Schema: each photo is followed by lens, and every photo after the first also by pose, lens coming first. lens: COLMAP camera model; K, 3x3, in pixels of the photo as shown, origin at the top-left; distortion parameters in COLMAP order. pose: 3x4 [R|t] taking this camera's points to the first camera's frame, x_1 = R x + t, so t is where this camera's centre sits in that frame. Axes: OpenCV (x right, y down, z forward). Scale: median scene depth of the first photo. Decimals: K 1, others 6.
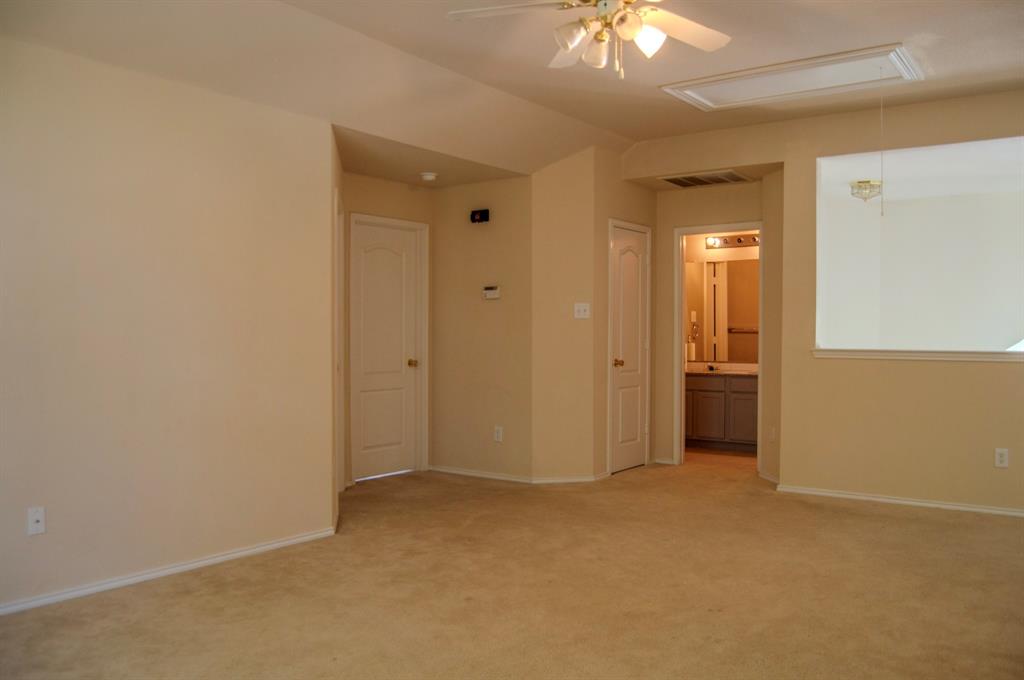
lens RADIAL K [[815.2, 0, 512.0], [0, 815.2, 340.0], [0, 0, 1]] dist [-0.053951, -0.000058]
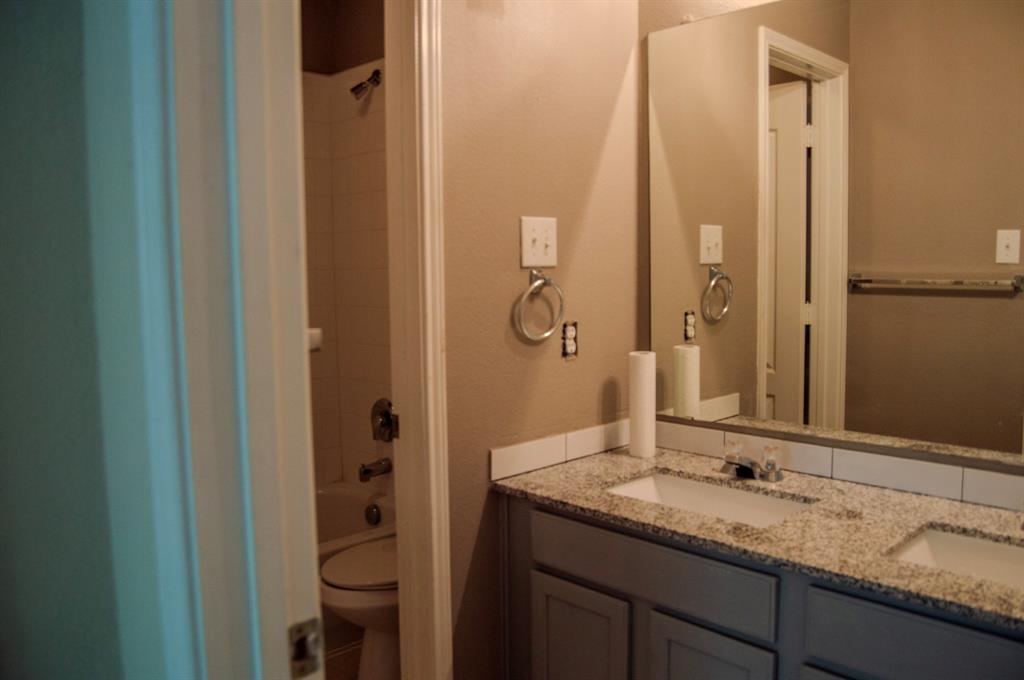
lens RADIAL K [[815.2, 0, 512.0], [0, 815.2, 340.0], [0, 0, 1]] dist [-0.053951, -0.000058]
pose [[0.985437, 0.002359, -0.170025, 0.189892], [0.010817, 0.997009, 0.076522, -0.016606], [0.169697, -0.077247, 0.982464, 0.662540]]
